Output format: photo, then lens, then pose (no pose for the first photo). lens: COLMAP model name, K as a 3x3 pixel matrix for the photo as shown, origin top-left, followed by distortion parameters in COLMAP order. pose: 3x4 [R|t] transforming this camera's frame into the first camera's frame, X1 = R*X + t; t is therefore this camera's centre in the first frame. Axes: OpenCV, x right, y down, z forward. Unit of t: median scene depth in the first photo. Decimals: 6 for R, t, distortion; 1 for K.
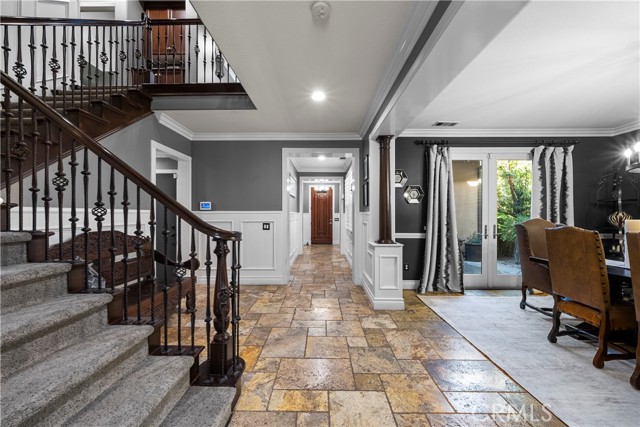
lens RADIAL K [[254.8, 0, 320.2], [0, 254.8, 215.3], [0, 0, 1]] dist [-0.003031, -0.000379]
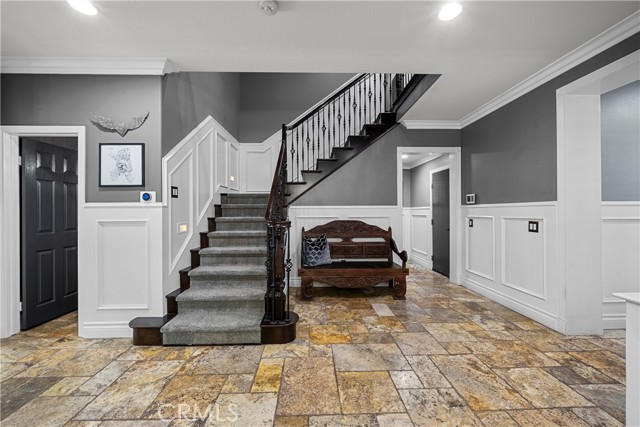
lens RADIAL K [[254.8, 0, 320.1], [0, 254.8, 211.7], [0, 0, 1]] dist [-0.003031, -0.000379]
pose [[0.031339, -0.000515, -0.999509, 0.504121], [0.002599, 0.999997, -0.000433, 0.007202], [0.999505, -0.002584, 0.031340, 0.574475]]
